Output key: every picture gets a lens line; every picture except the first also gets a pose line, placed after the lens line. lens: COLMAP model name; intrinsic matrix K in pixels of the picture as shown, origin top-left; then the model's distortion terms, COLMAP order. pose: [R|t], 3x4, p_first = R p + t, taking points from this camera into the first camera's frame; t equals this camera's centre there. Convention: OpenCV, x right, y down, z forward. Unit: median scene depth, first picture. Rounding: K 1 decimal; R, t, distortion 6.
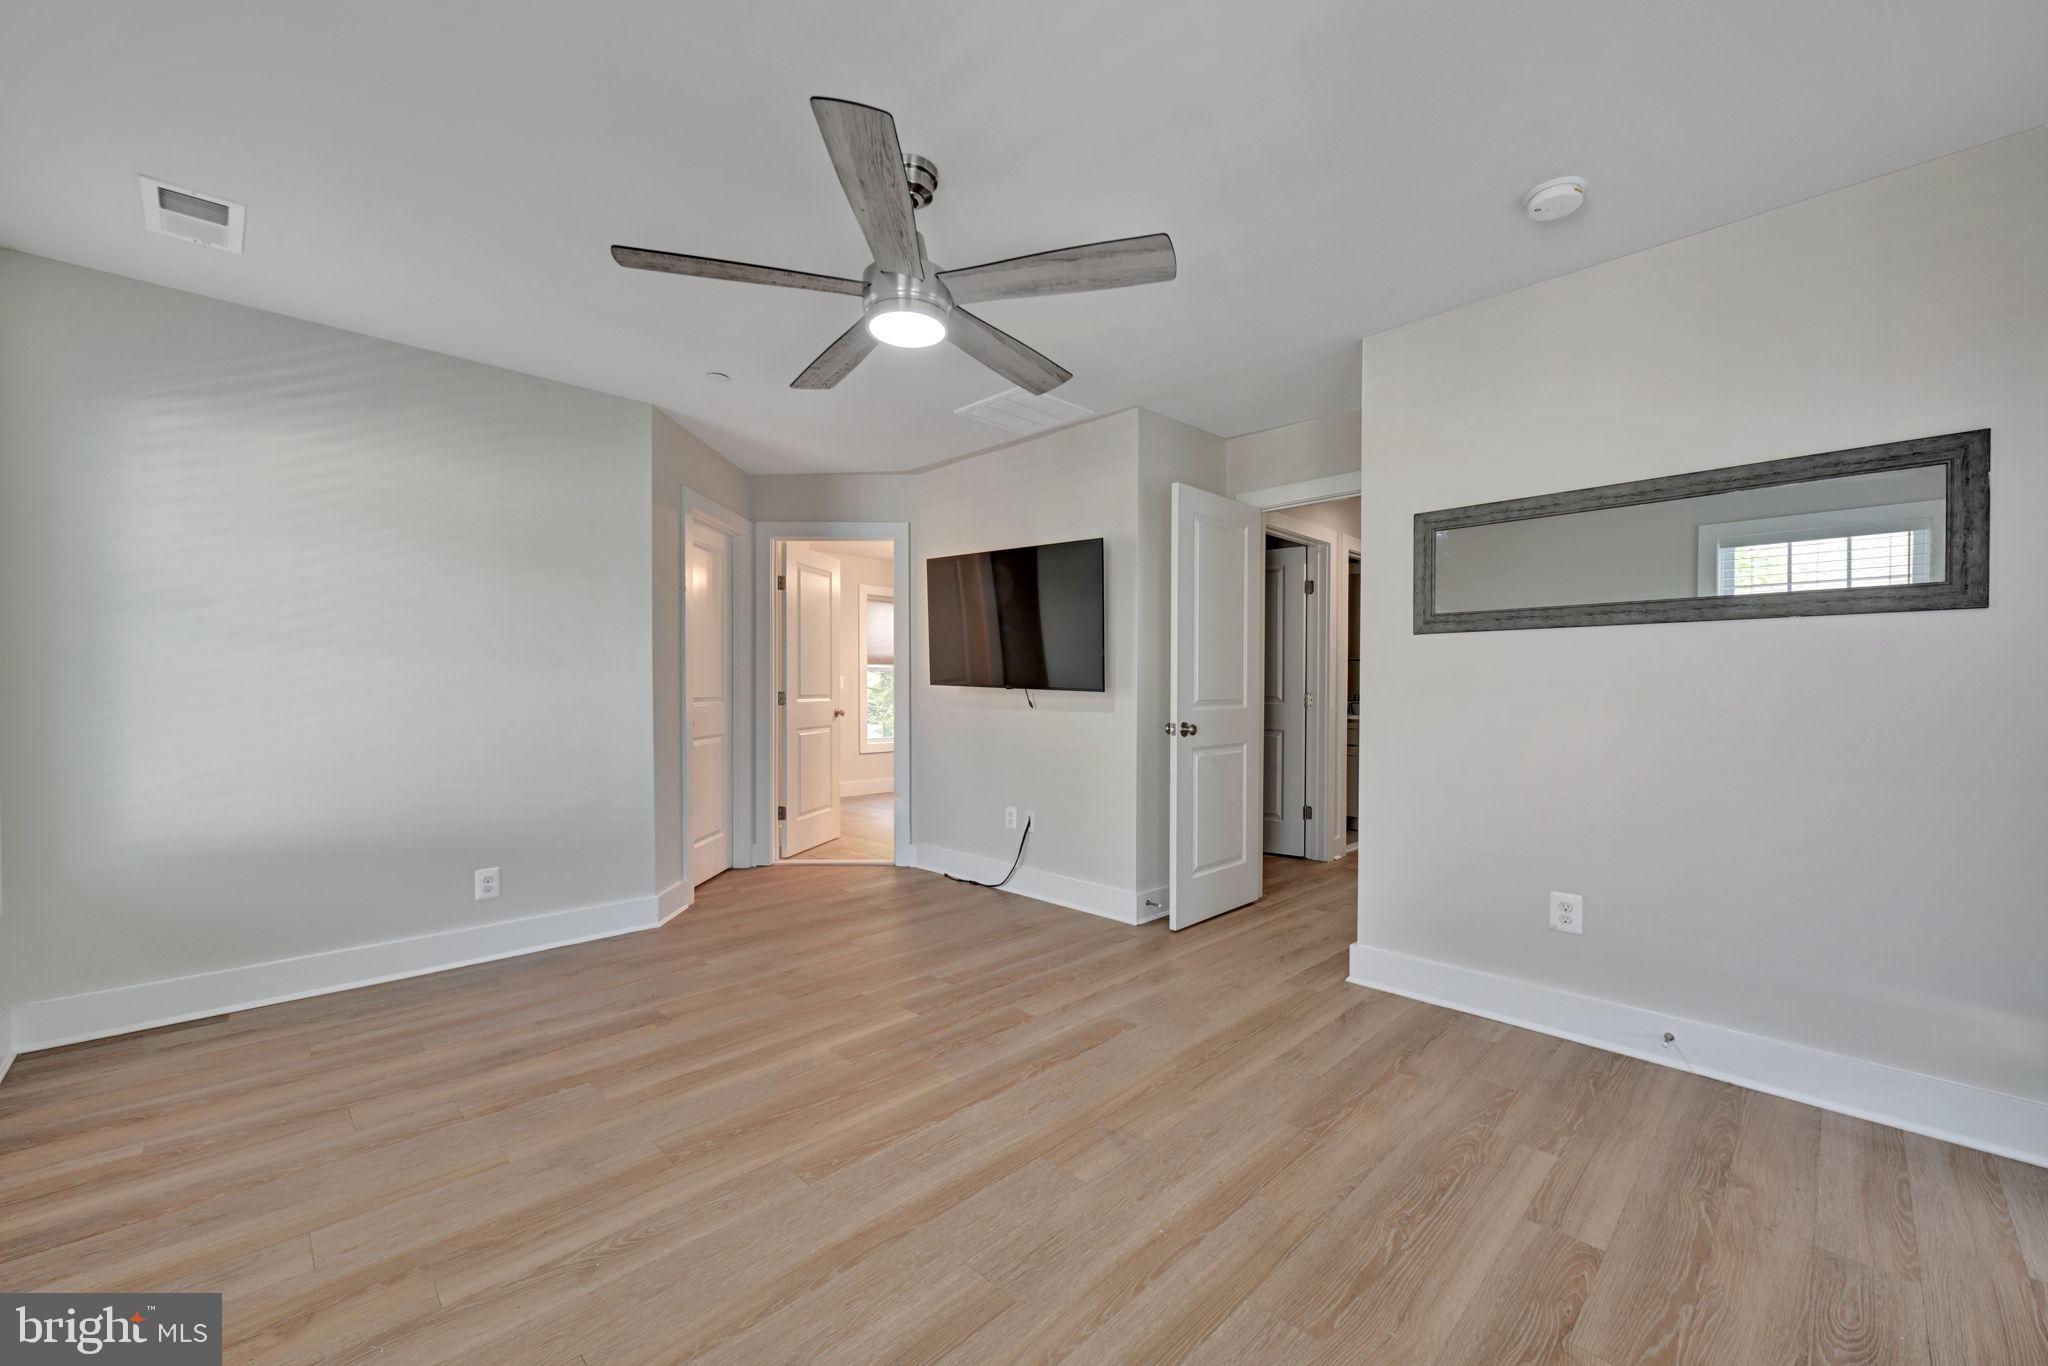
lens RADIAL K [[803.2, 0, 1022.7], [0, 803.2, 688.8], [0, 0, 1]] dist [-0.001947, 0.000224]
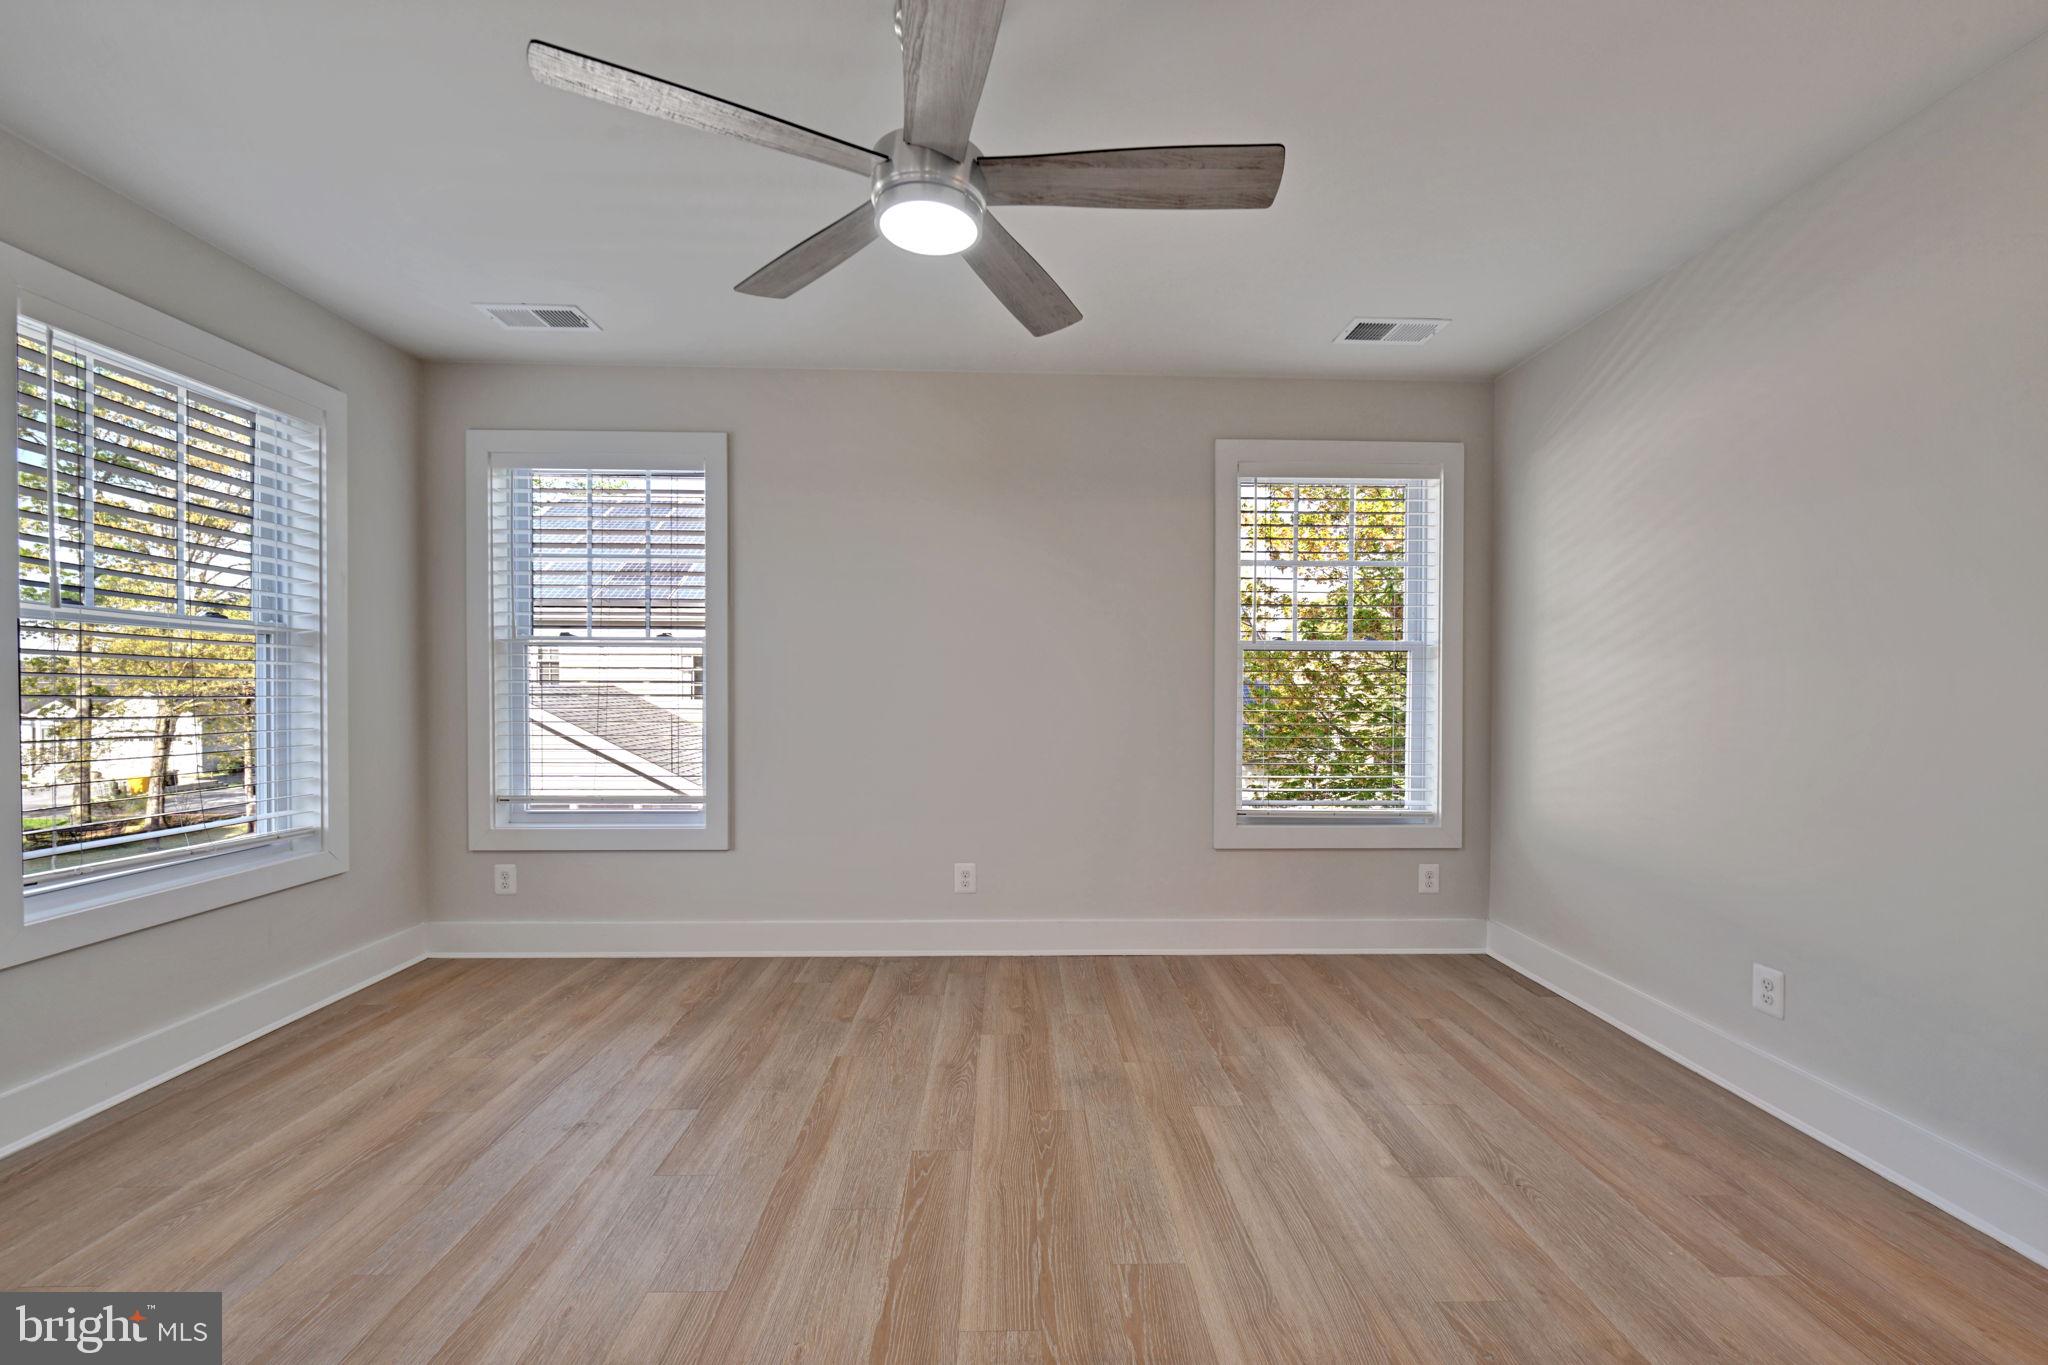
lens RADIAL K [[803.2, 0, 1033.9], [0, 803.2, 682.9], [0, 0, 1]] dist [-0.001947, 0.000224]
pose [[-0.672033, -0.008549, -0.740472, 0.334681], [-0.008042, 0.999959, -0.004246, -0.003663], [0.740478, 0.003101, -0.672074, 1.450342]]
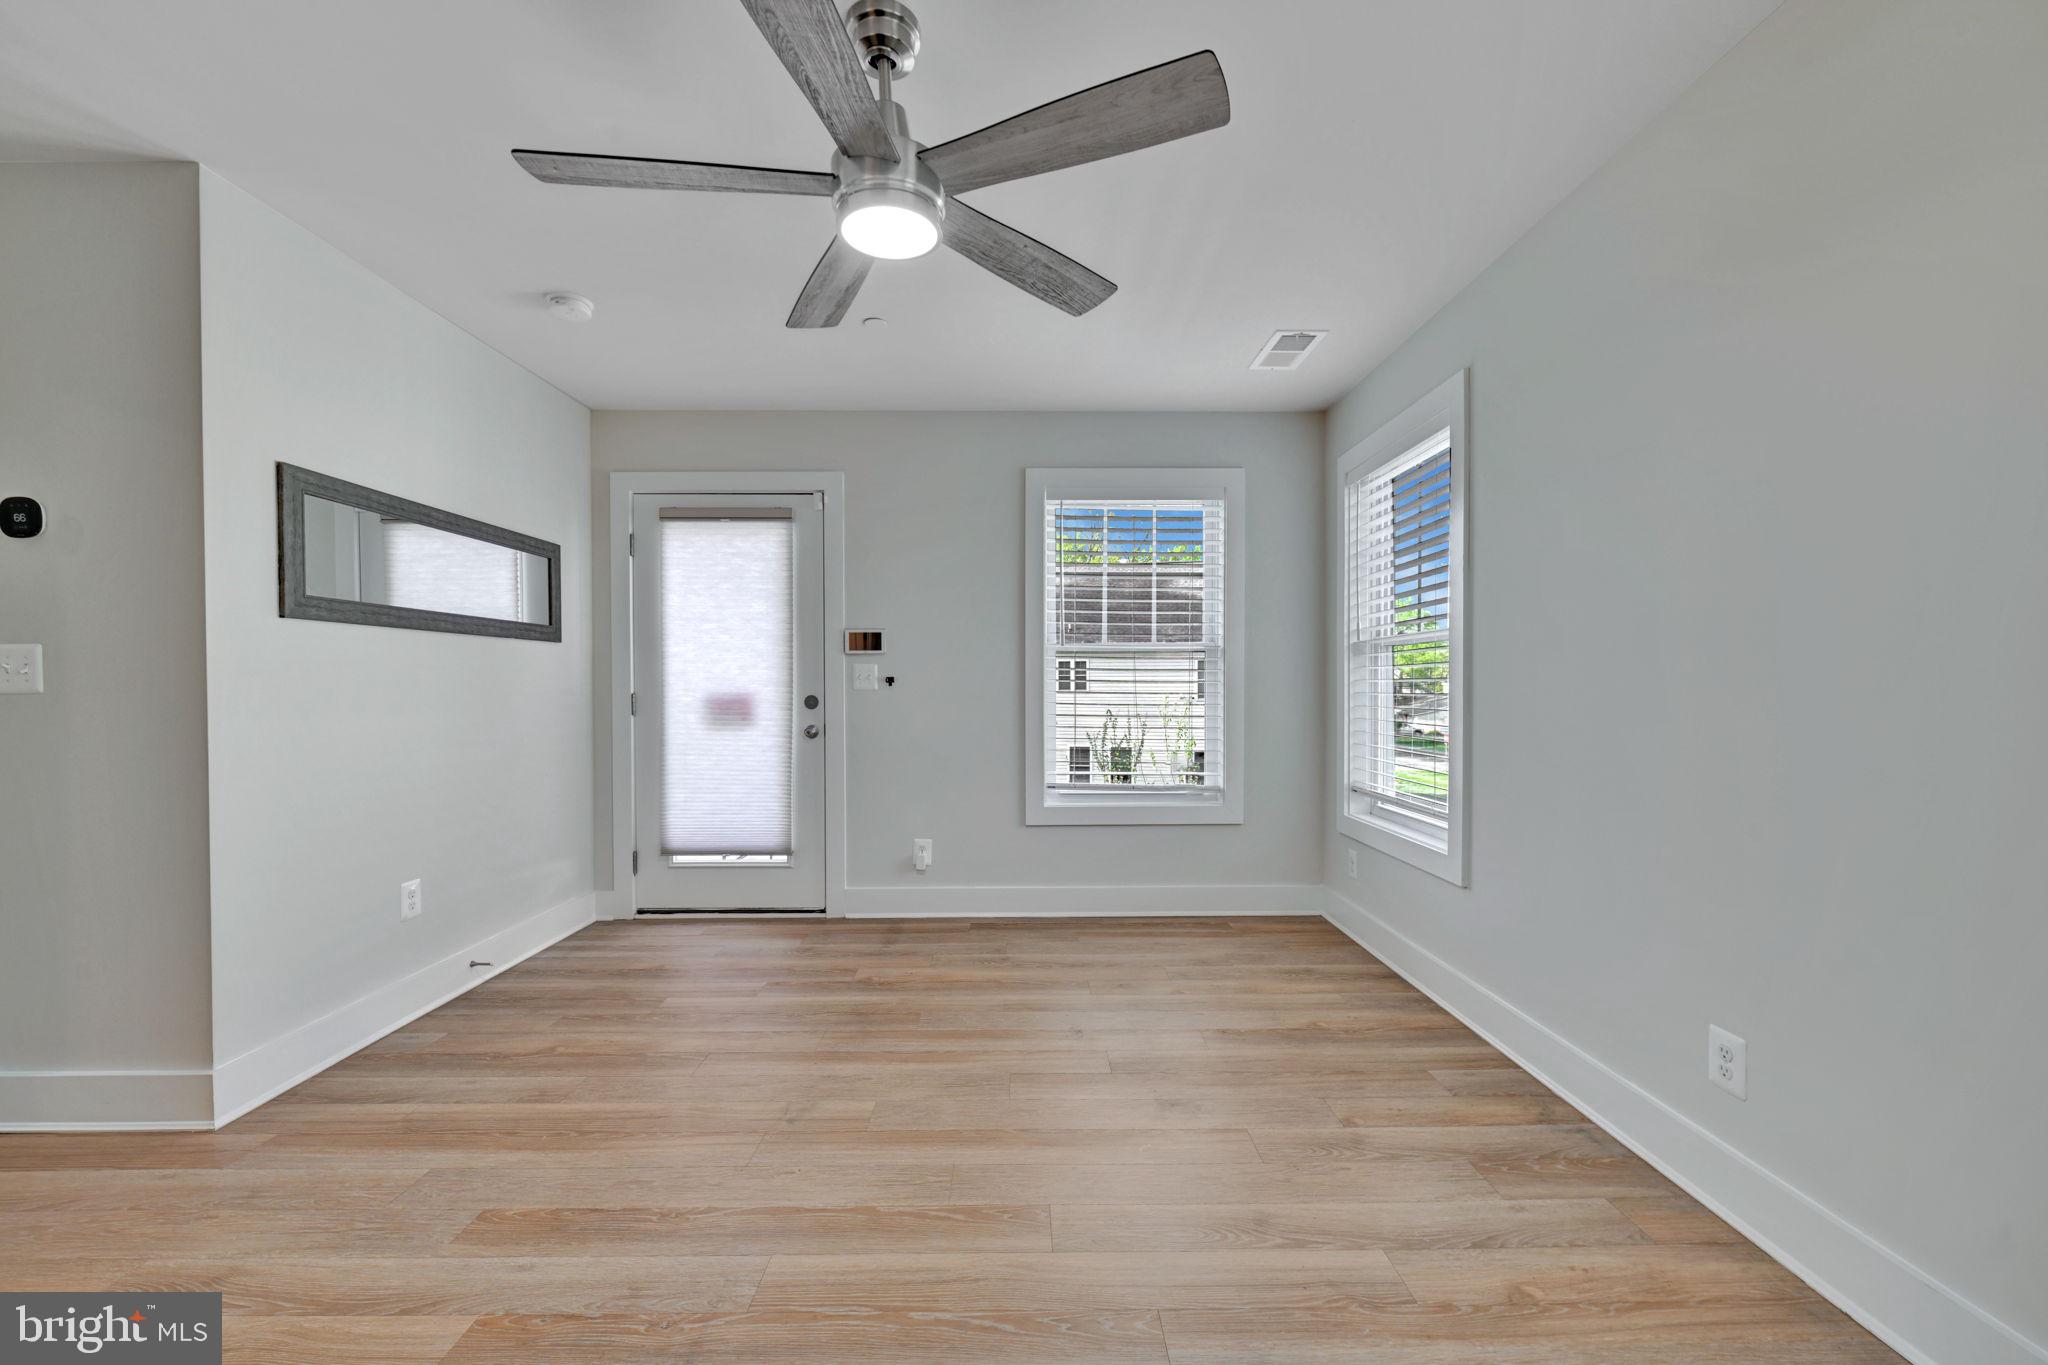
lens RADIAL K [[803.2, 0, 1032.4], [0, 803.2, 695.5], [0, 0, 1]] dist [-0.001947, 0.000224]
pose [[-0.727791, -0.006765, 0.685765, -0.711818], [0.003450, 0.999903, 0.013525, -0.000935], [-0.685790, 0.012209, -0.727697, 1.341850]]
